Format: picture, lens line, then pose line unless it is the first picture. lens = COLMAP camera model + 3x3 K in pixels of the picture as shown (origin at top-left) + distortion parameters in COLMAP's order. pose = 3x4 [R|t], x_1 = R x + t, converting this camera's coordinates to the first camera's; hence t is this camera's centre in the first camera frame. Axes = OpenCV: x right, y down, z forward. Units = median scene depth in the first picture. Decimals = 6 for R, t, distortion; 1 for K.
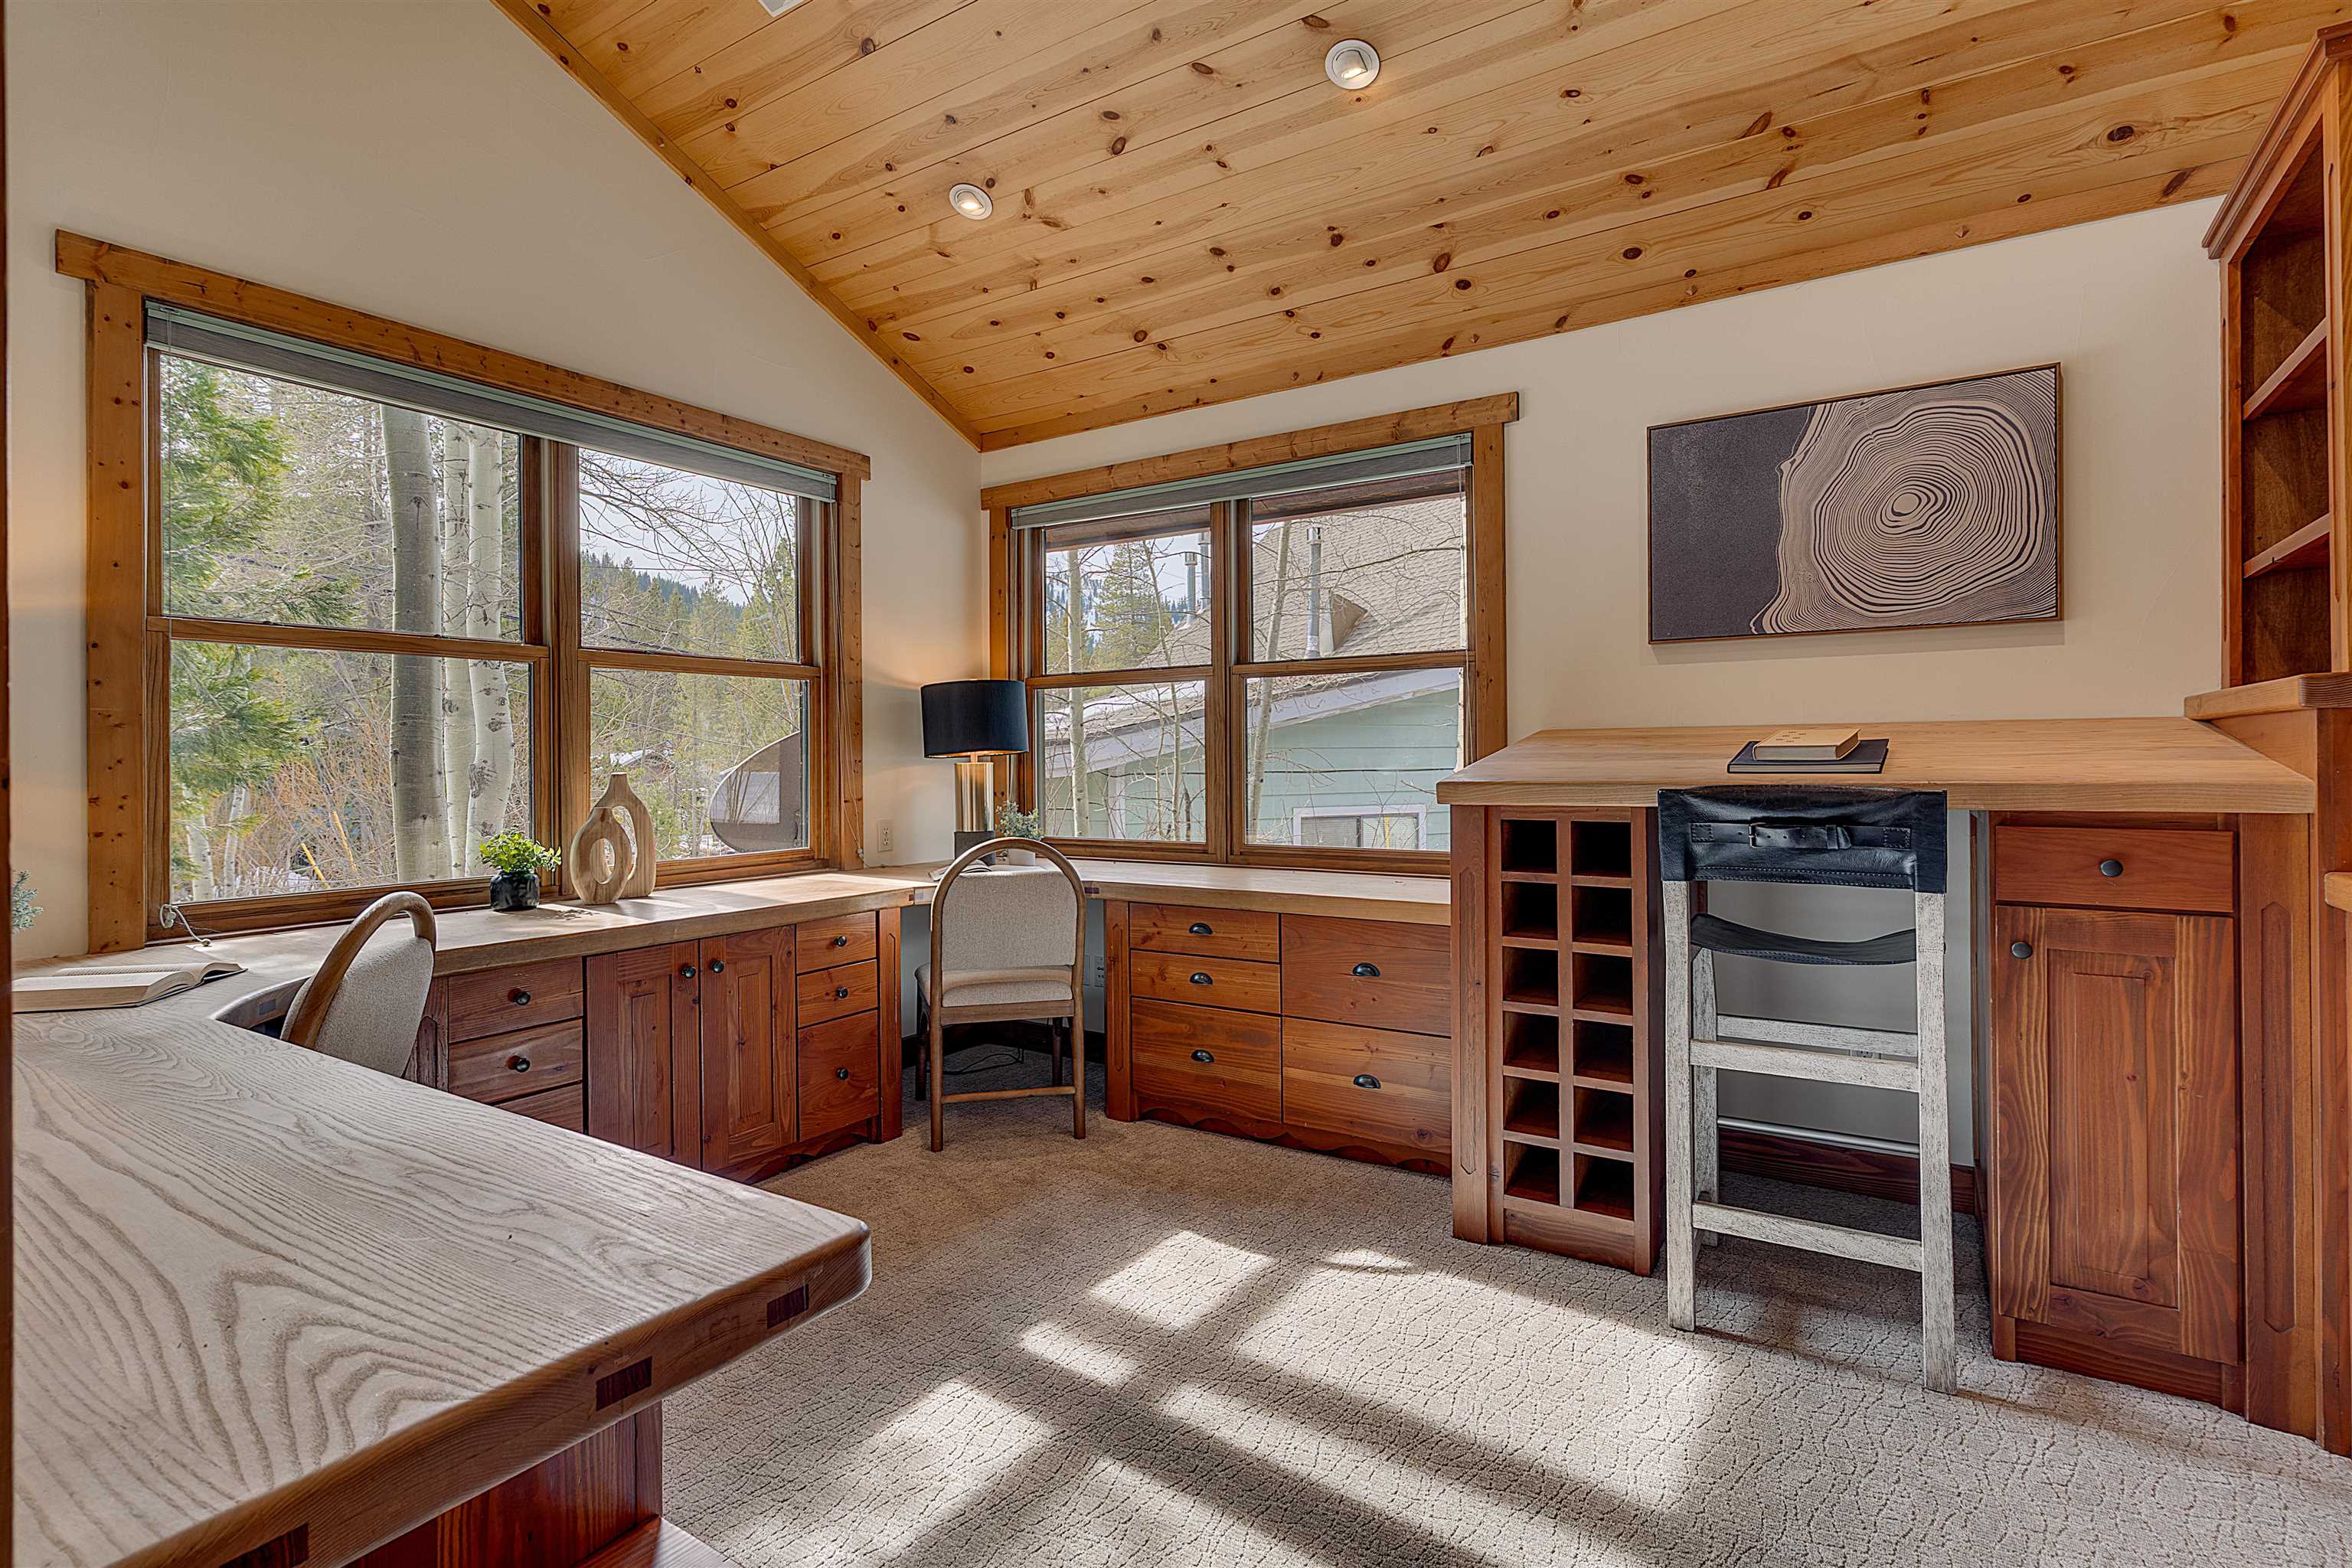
lens RADIAL K [[1137.0, 0, 1172.5], [0, 1137.0, 768.0], [0, 0, 1]] dist [0.000447, 0.000110]
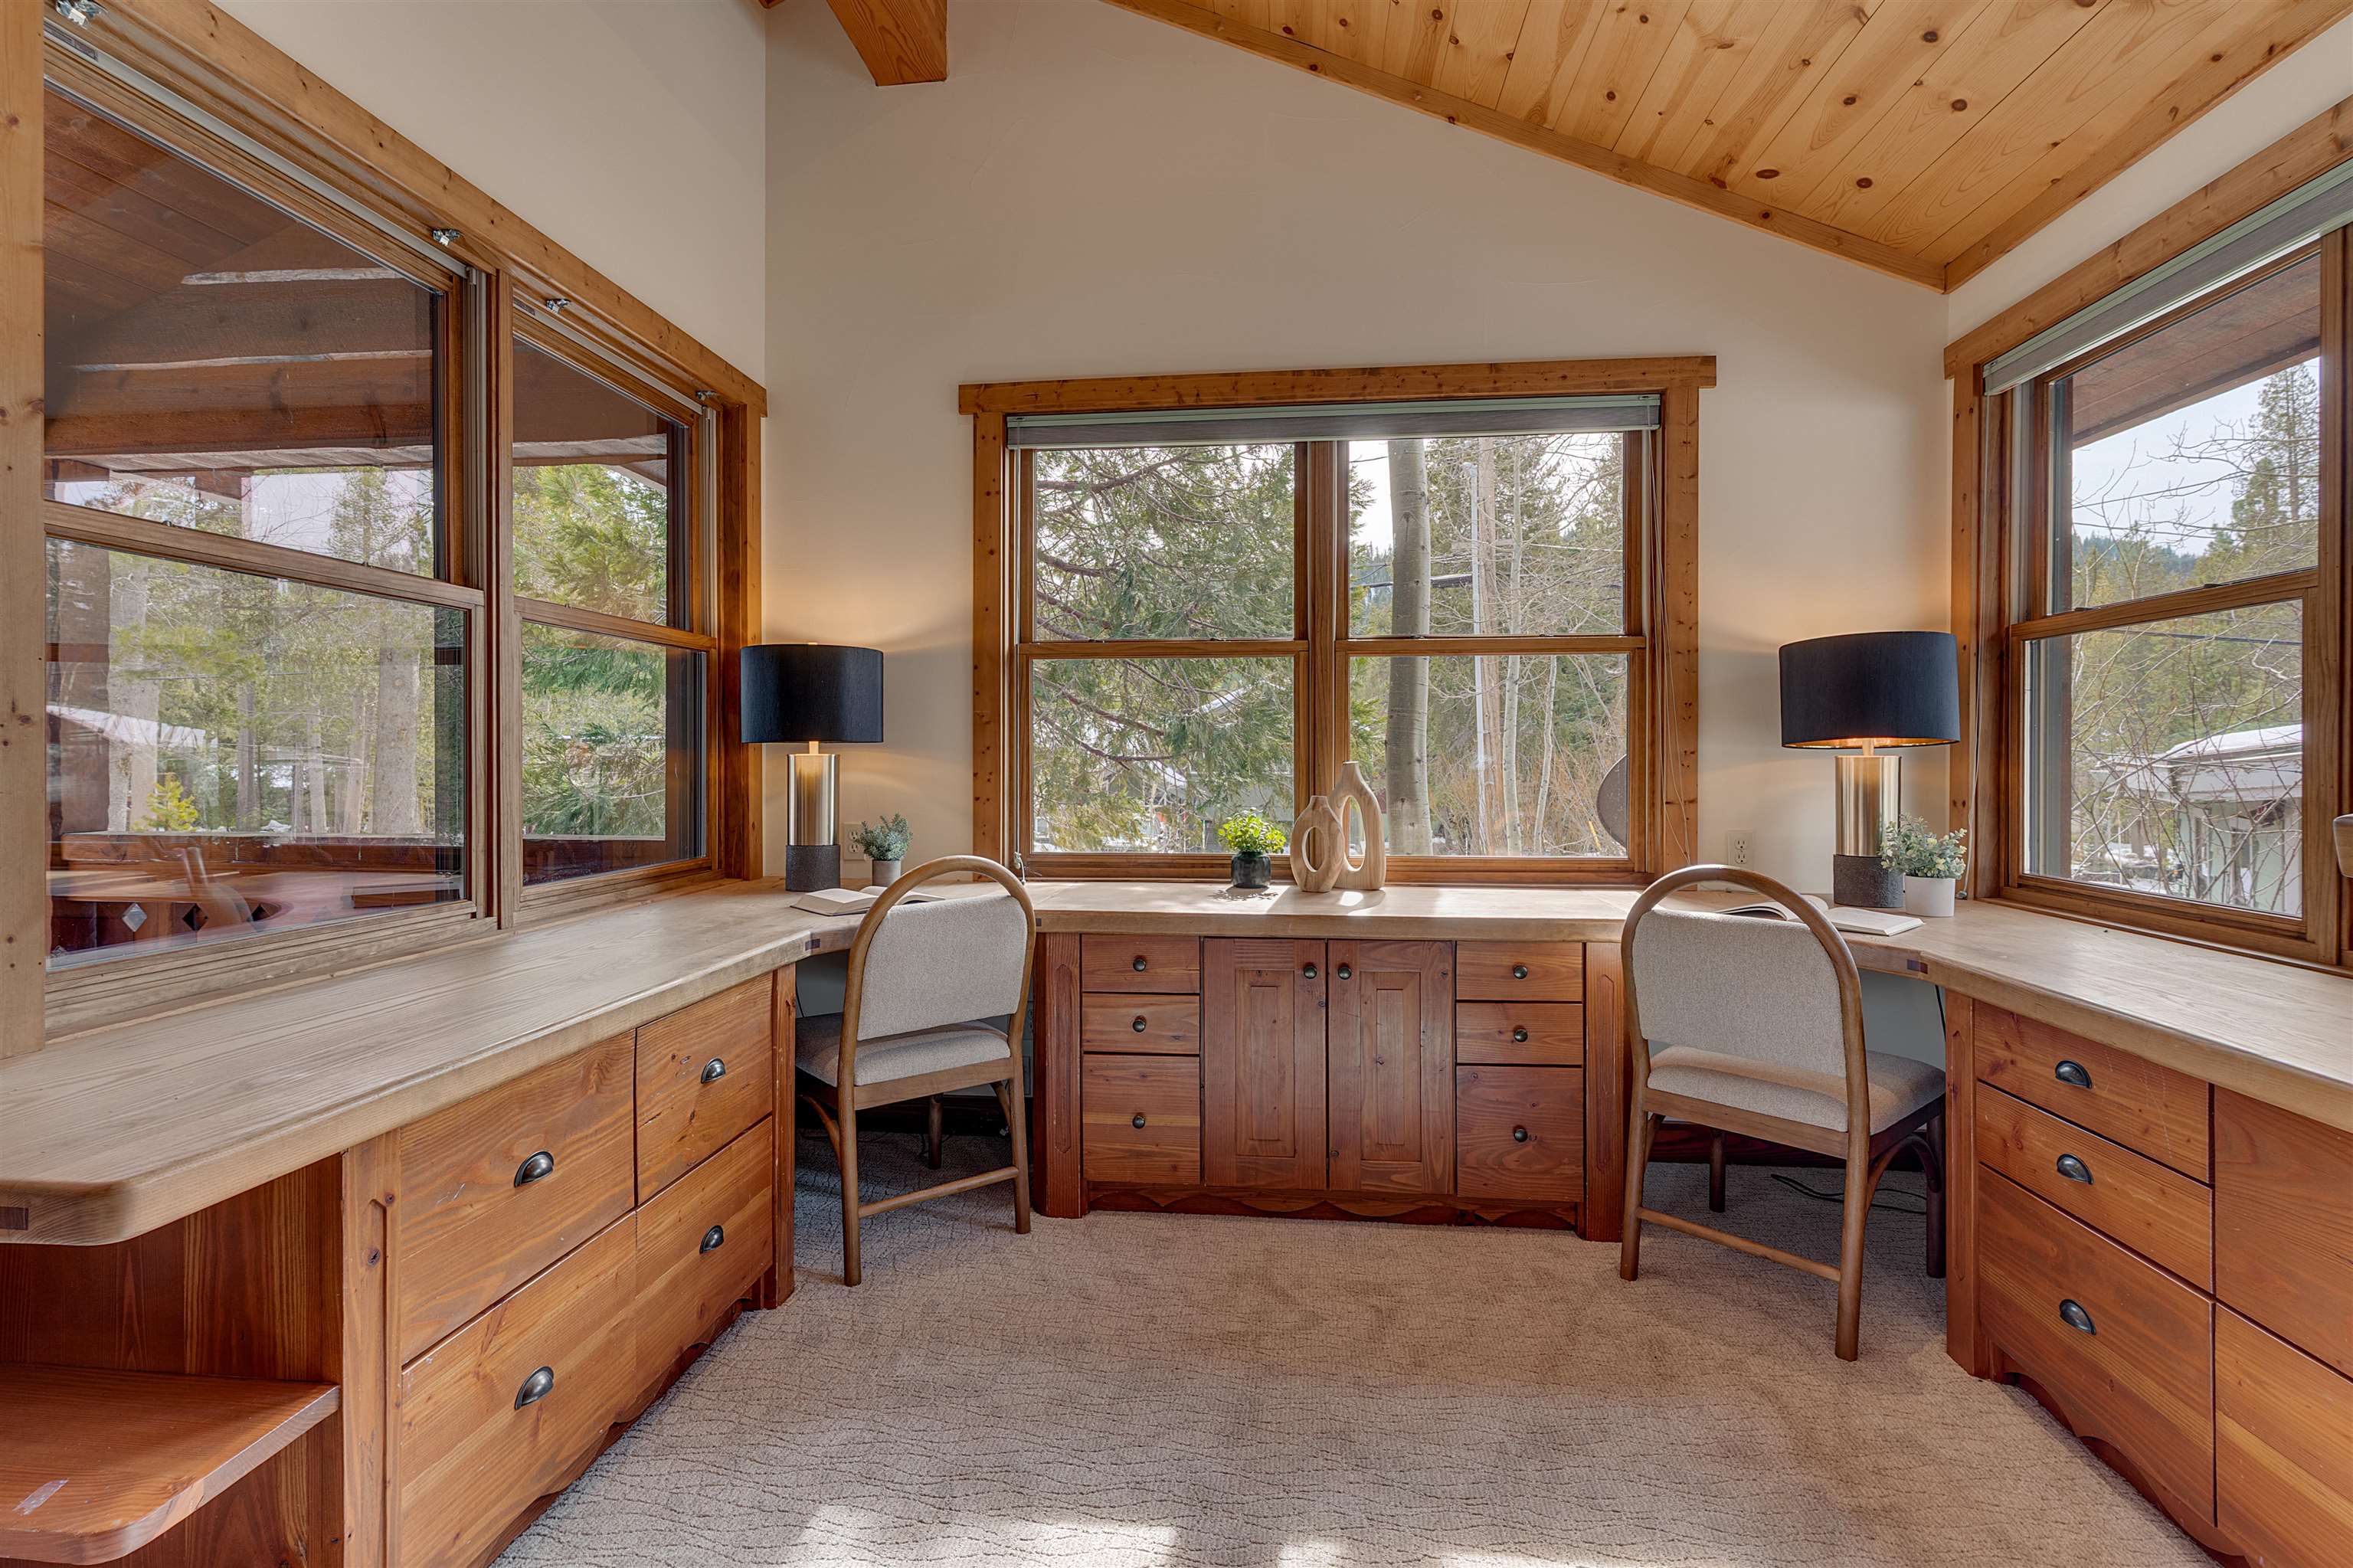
lens RADIAL K [[1137.5, 0, 1169.4], [0, 1137.5, 766.1], [0, 0, 1]] dist [0.000447, 0.000110]
pose [[0.449655, 0.017604, -0.893029, 0.298024], [-0.011706, 0.999836, 0.013815, -0.003572], [0.893125, 0.004242, 0.449788, 0.376401]]
